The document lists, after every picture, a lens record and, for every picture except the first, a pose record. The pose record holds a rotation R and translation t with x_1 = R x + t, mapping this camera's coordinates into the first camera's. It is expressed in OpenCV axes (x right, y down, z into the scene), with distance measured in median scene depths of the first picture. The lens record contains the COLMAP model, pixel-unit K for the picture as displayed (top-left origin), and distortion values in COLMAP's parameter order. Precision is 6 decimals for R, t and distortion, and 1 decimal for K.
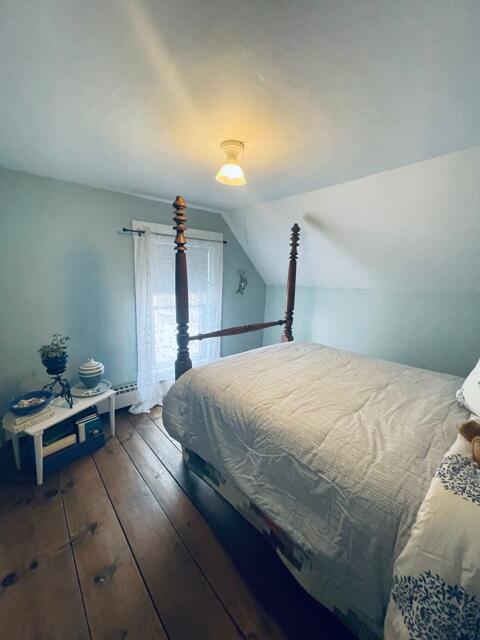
lens RADIAL K [[257.1, 0, 240.0], [0, 257.1, 320.0], [0, 0, 1]] dist [0.000746, -0.000047]
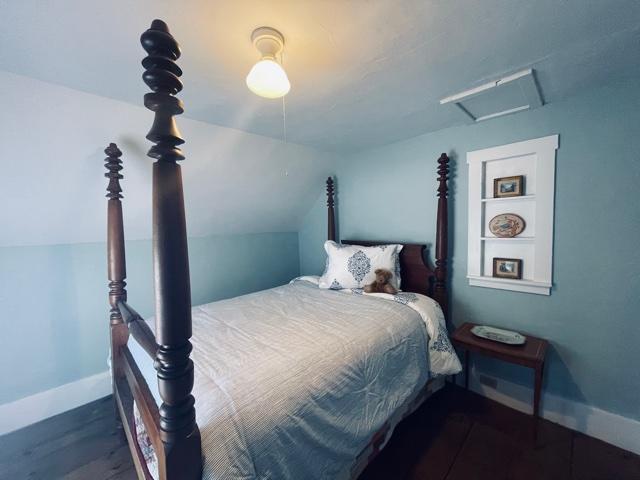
lens RADIAL K [[257.3, 0, 321.4], [0, 257.3, 237.9], [0, 0, 1]] dist [0.035713, 0.000012]
pose [[-0.065752, -0.086458, 0.994083, -0.809976], [0.189871, 0.976953, 0.097527, -0.190399], [-0.979605, 0.195160, -0.047821, 0.960106]]
